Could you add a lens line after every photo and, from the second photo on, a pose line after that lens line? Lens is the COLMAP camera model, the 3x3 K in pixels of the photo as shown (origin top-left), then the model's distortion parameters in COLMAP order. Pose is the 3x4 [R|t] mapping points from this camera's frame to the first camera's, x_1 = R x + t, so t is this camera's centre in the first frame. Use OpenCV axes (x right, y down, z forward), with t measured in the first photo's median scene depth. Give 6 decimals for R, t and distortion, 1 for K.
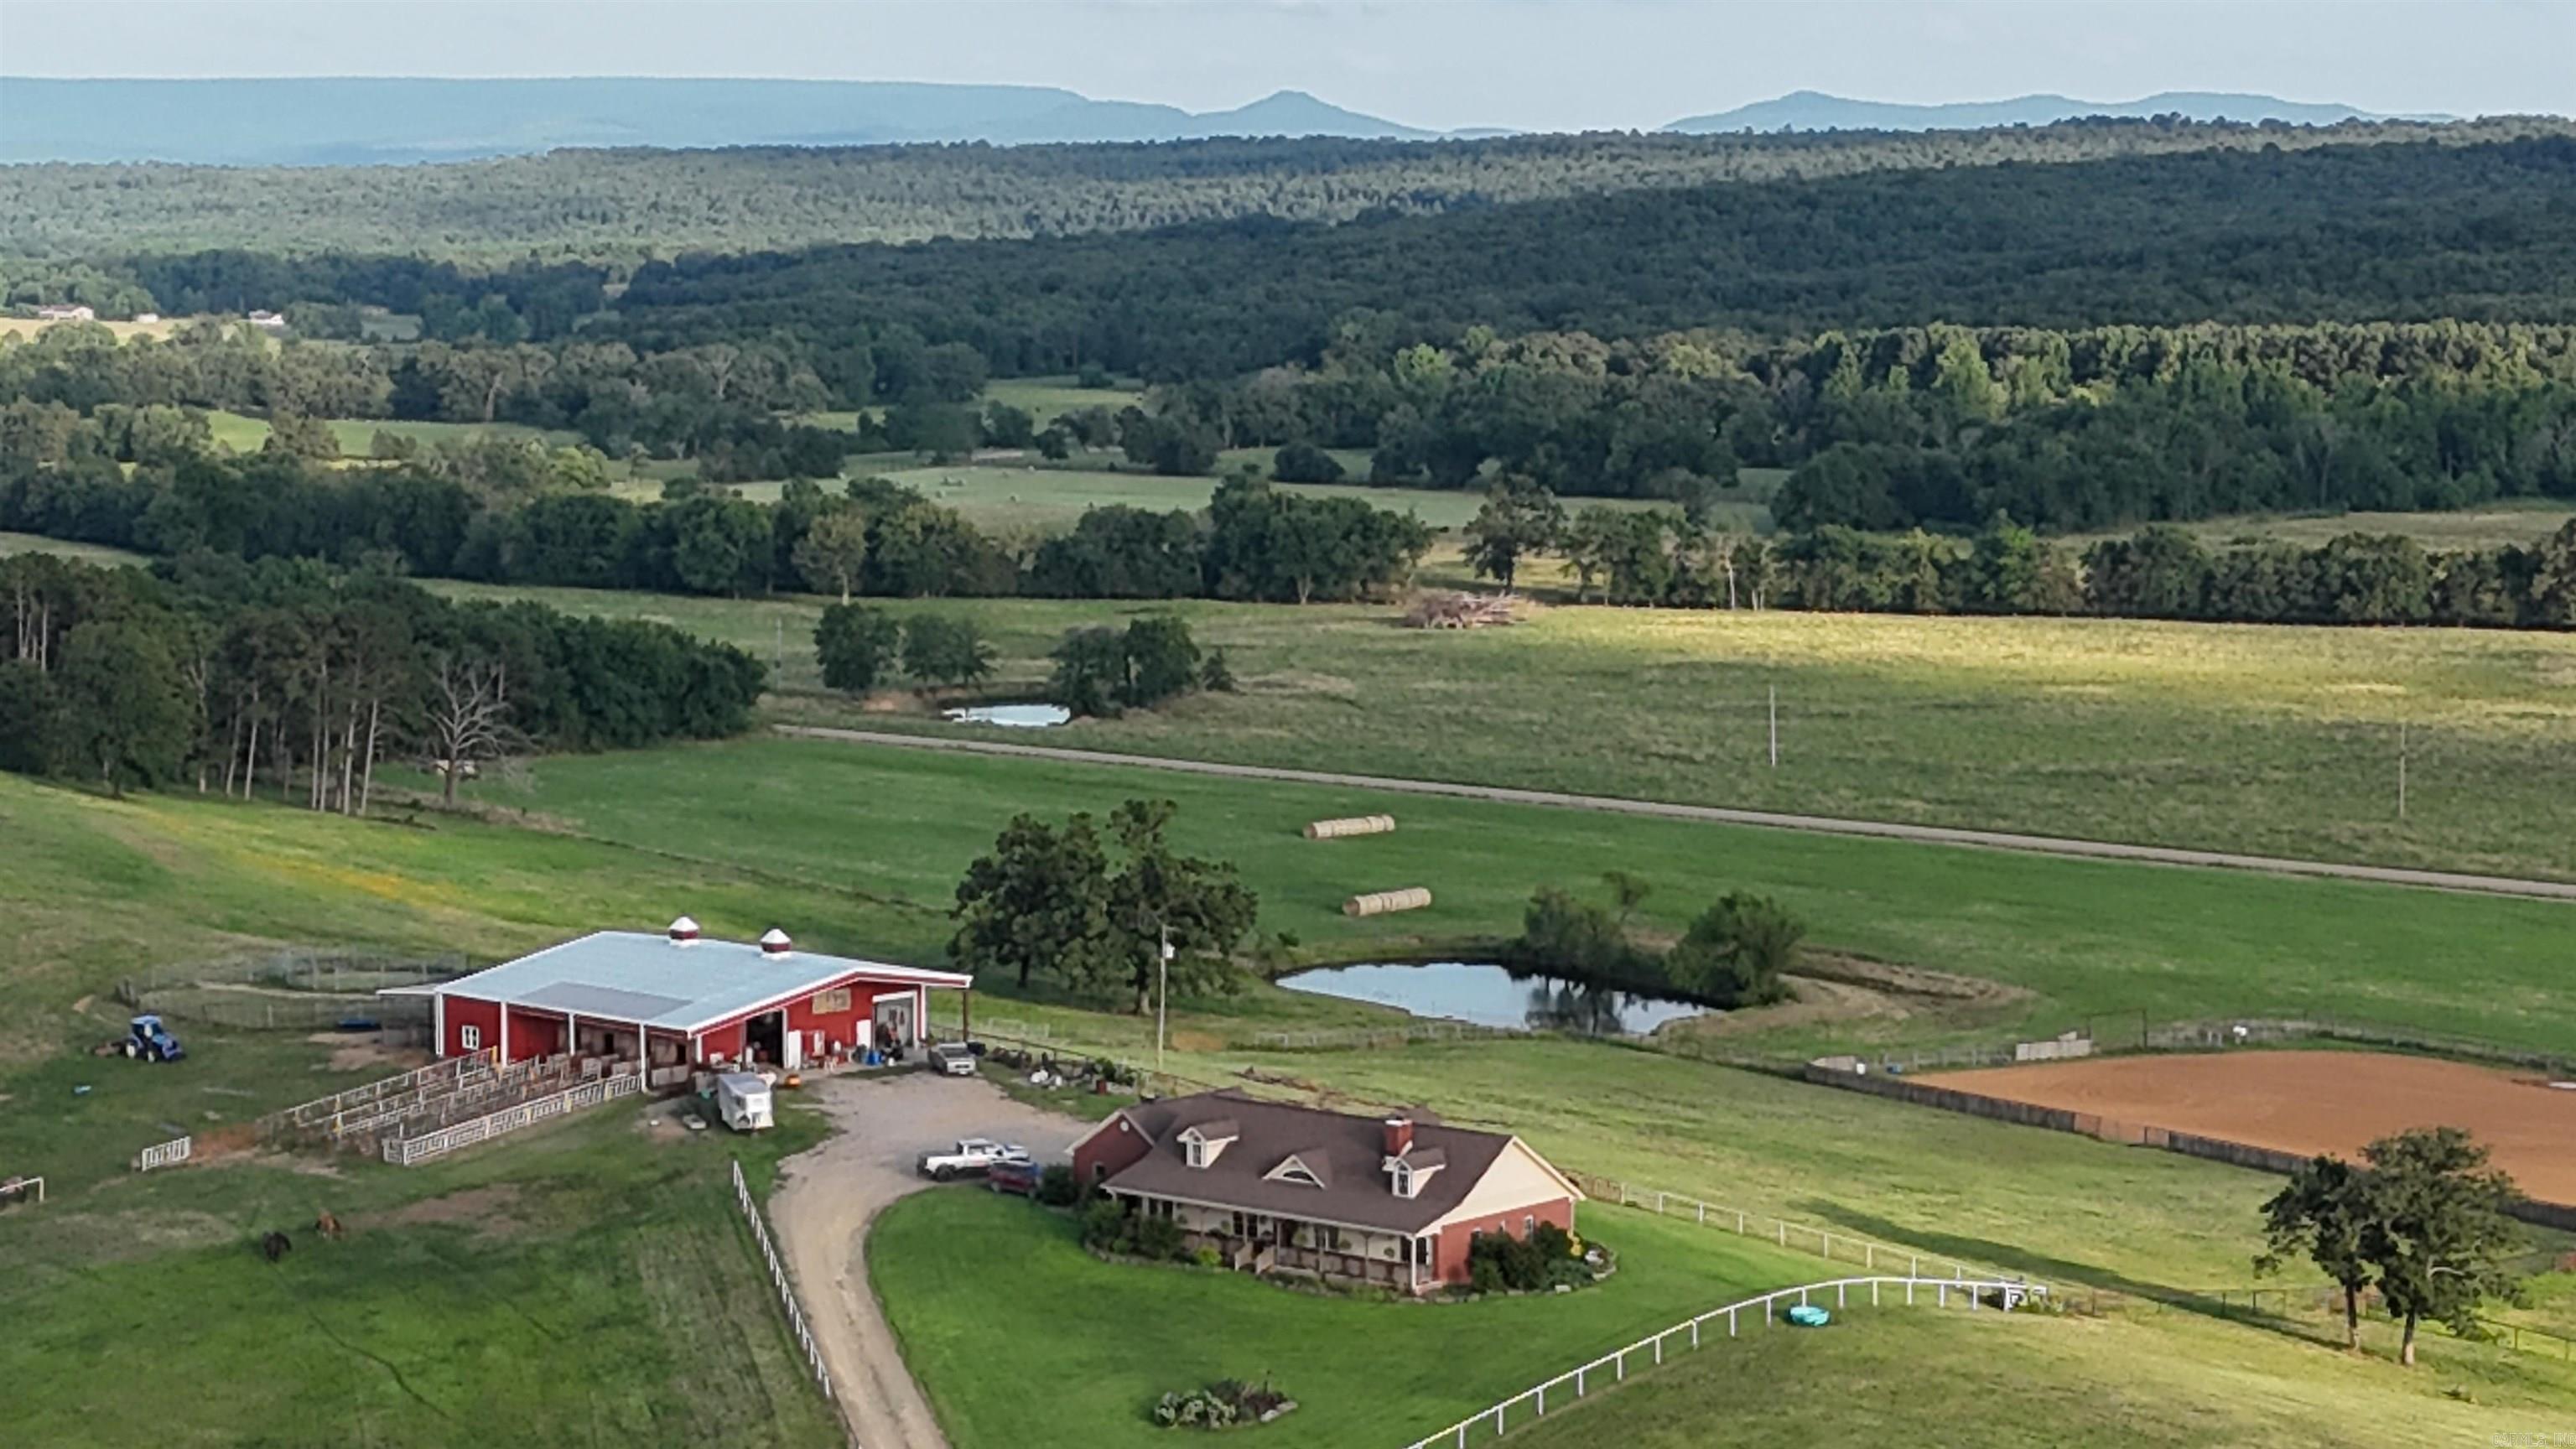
lens RADIAL K [[5429.4, 0, 1288.0], [0, 5429.4, 724.5], [0, 0, 1]] dist [0.248454, -1.780984]
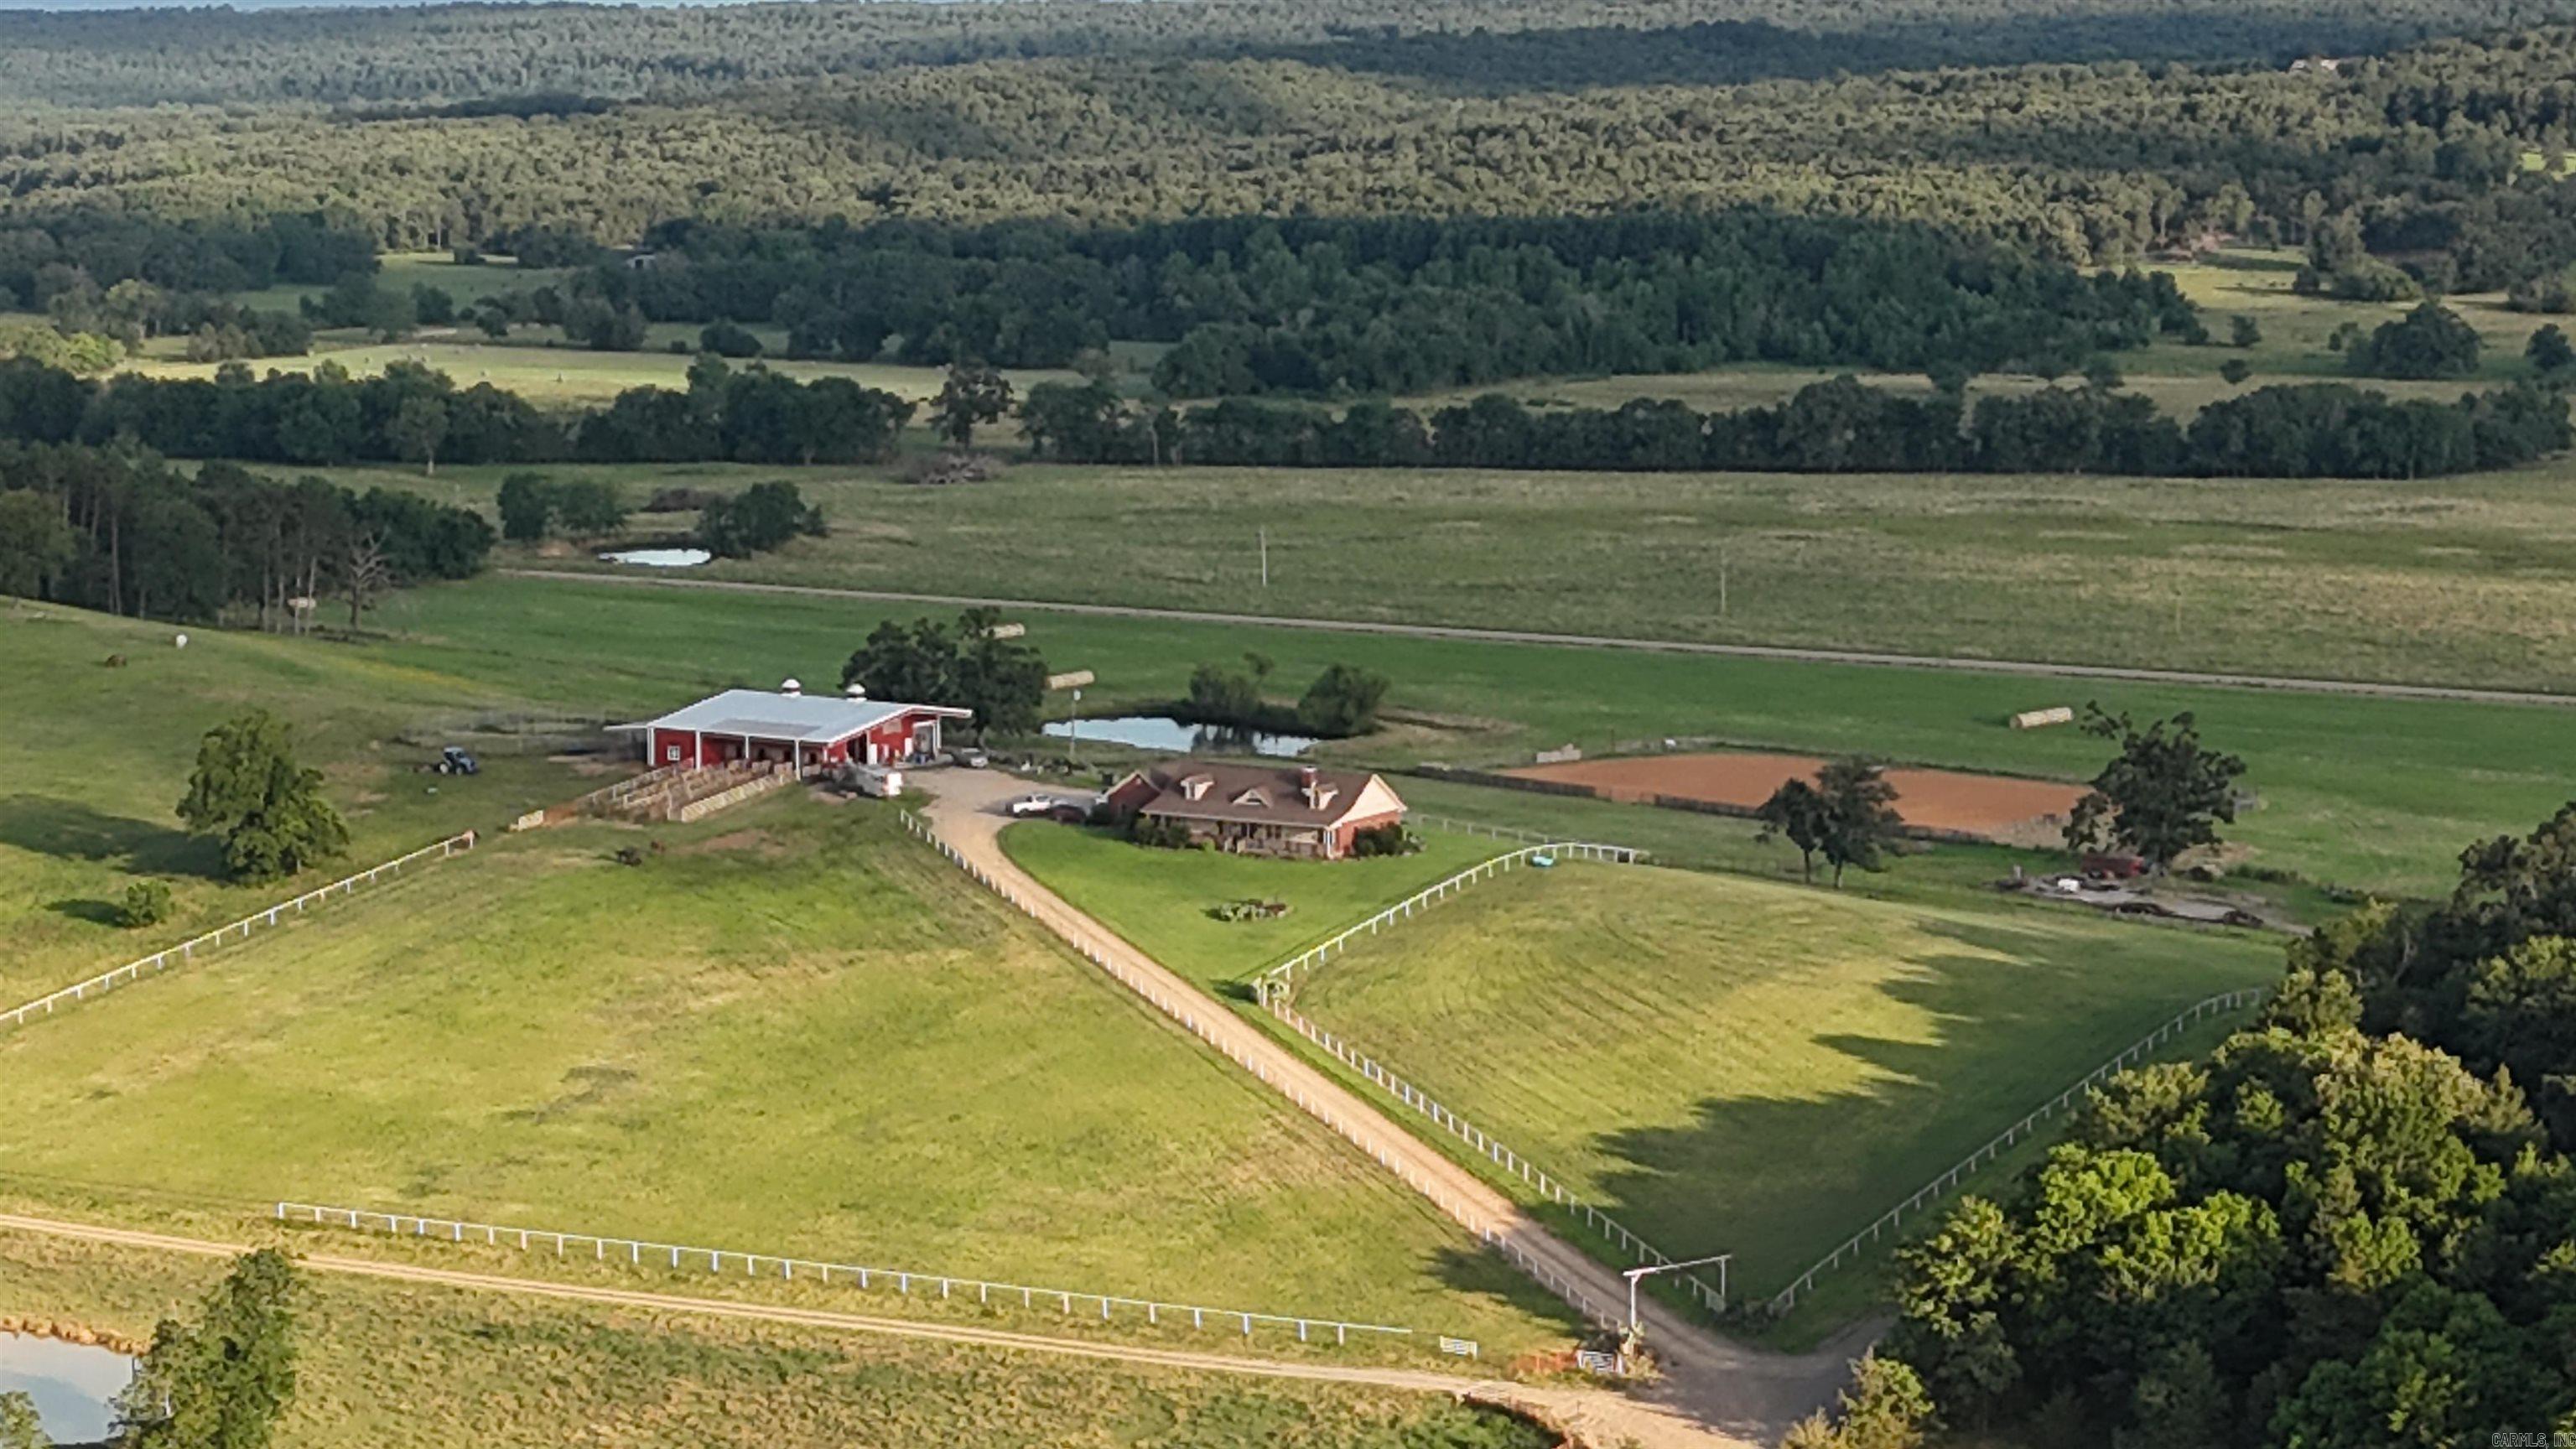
lens RADIAL K [[5429.4, 0, 1288.0], [0, 5429.4, 724.5], [0, 0, 1]] dist [0.248454, -1.780984]
pose [[0.988115, -0.022782, 0.152021, -0.102799], [0.018254, 0.999349, 0.031115, 0.000326], [-0.152631, -0.027970, 0.987887, -0.313523]]
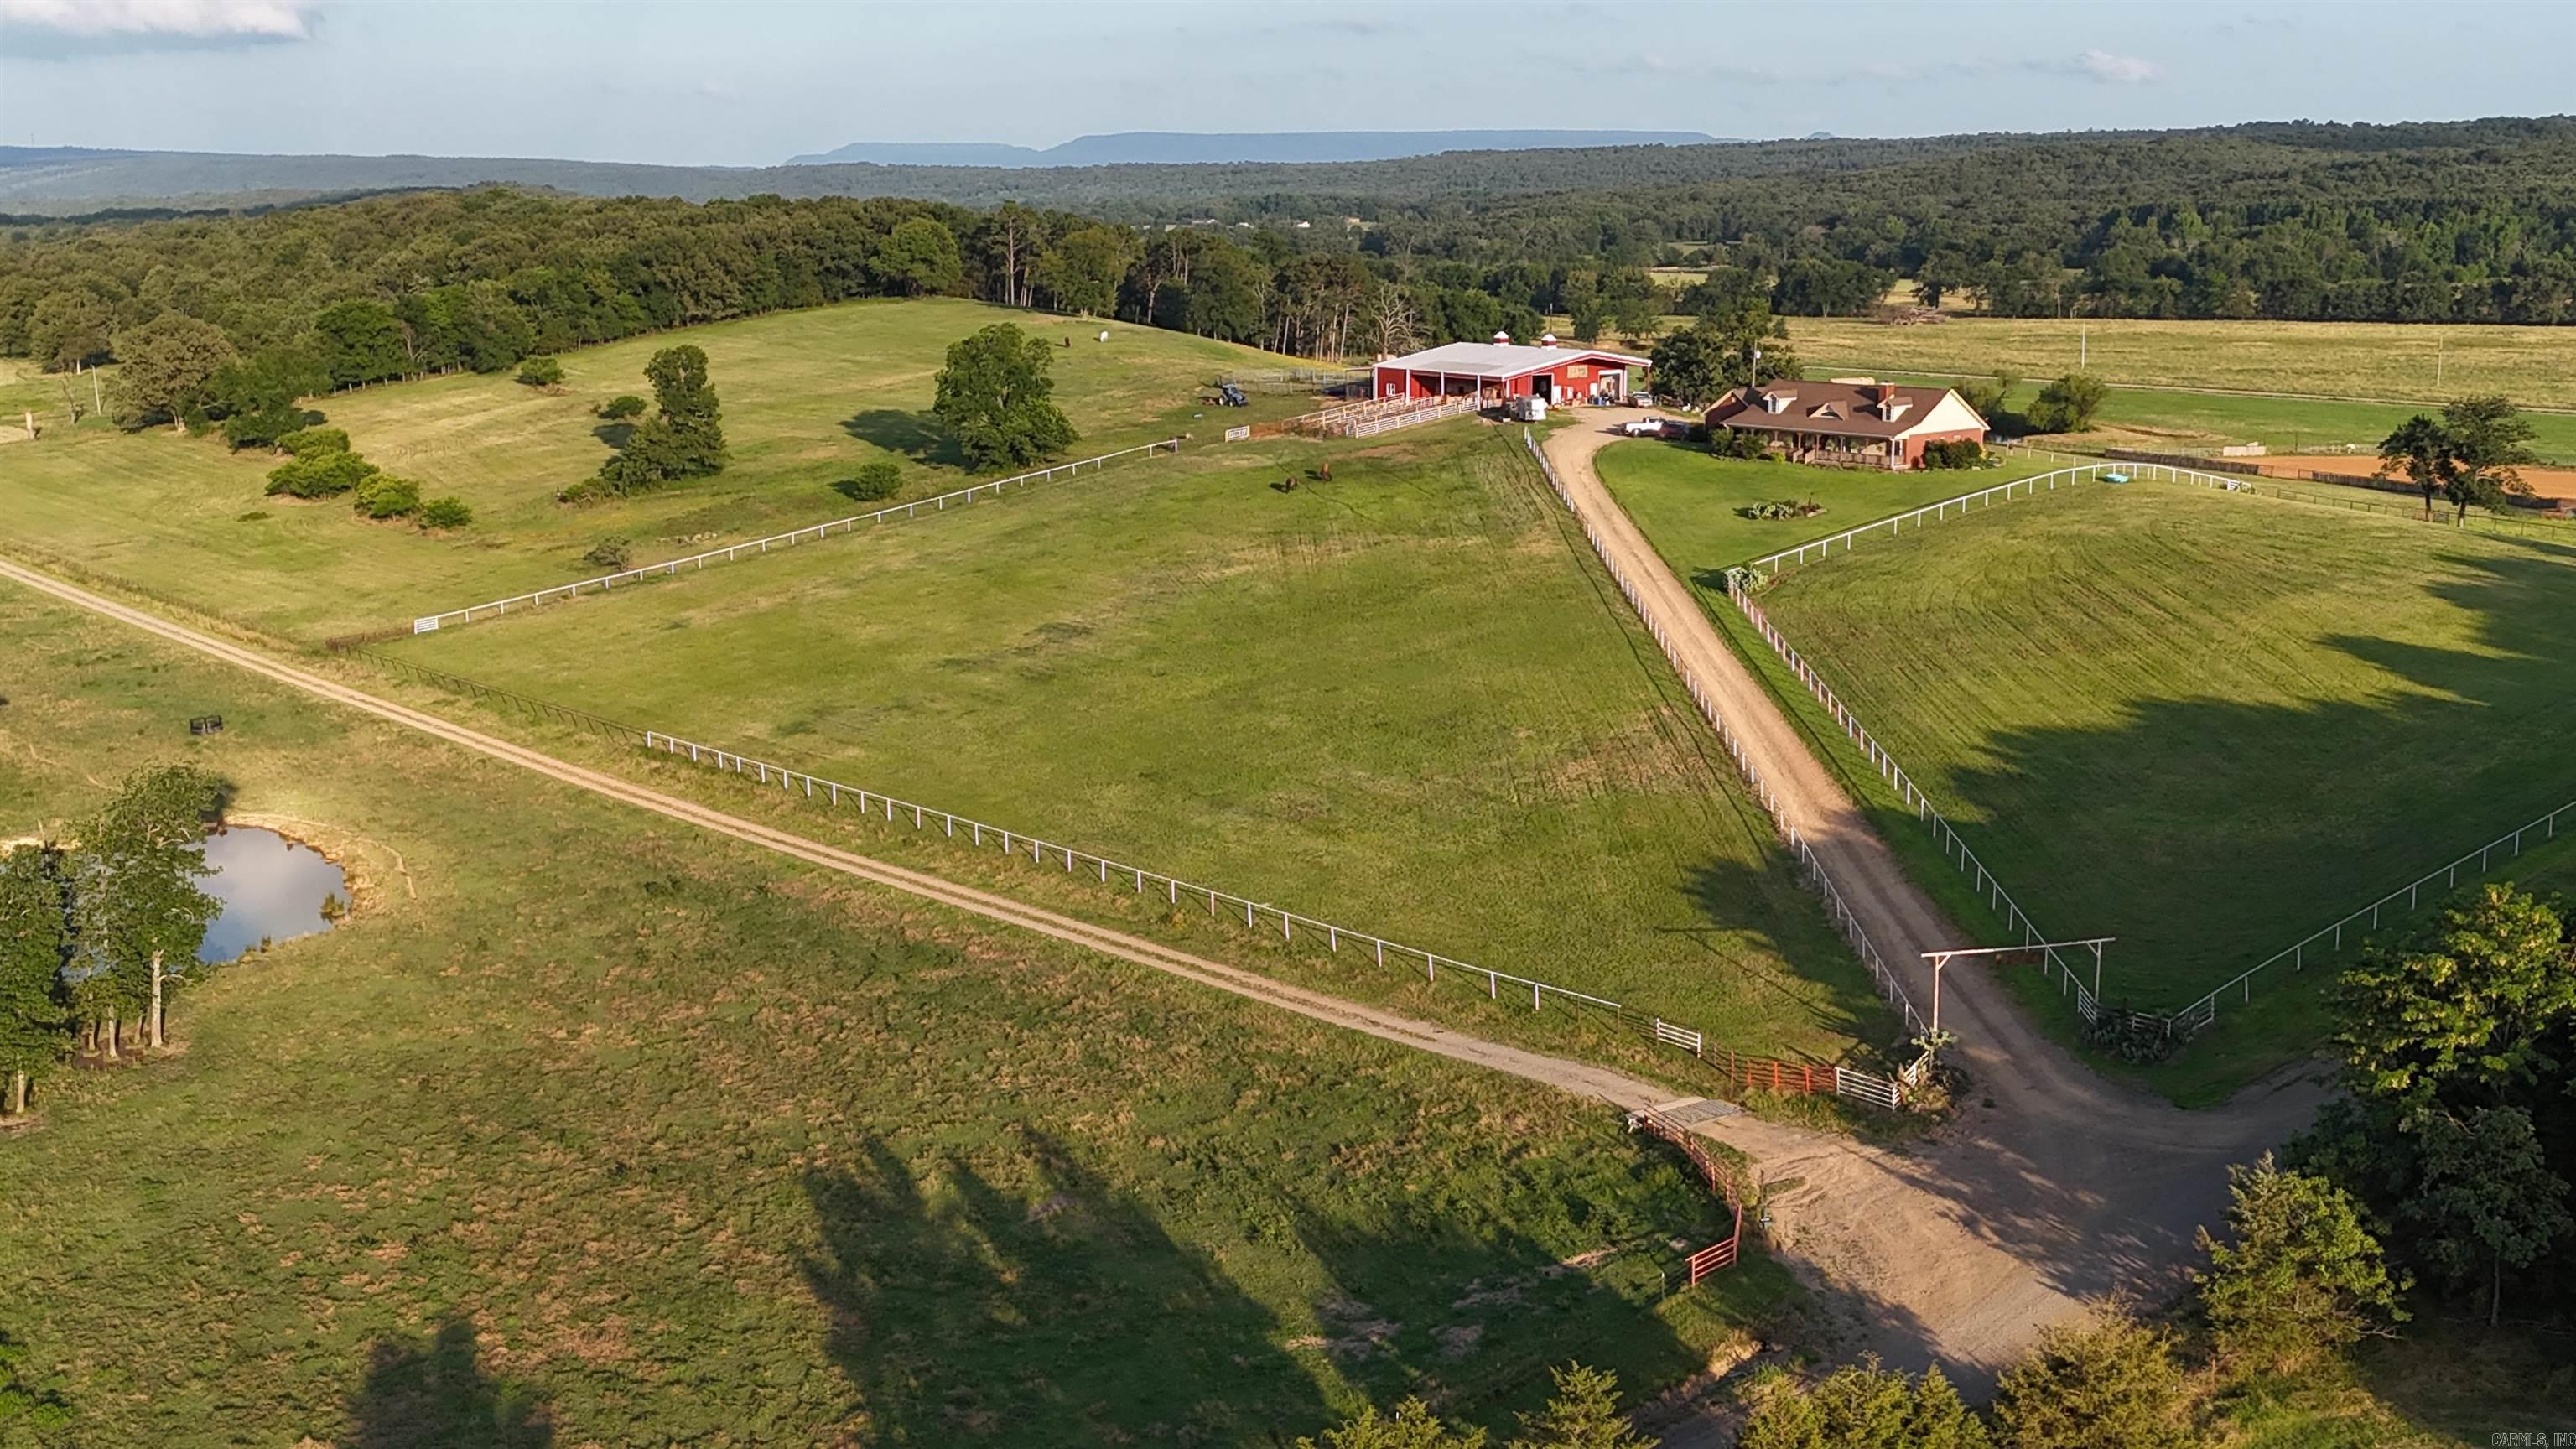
lens RADIAL K [[2694.8, 0, 1288.0], [0, 2694.8, 724.5], [0, 0, 1]] dist [0.088762, -0.204763]
pose [[0.982098, 0.031615, -0.185698, -0.001864], [-0.013539, 0.995113, 0.097814, 0.039183], [0.187883, -0.093548, 0.977726, 0.021594]]
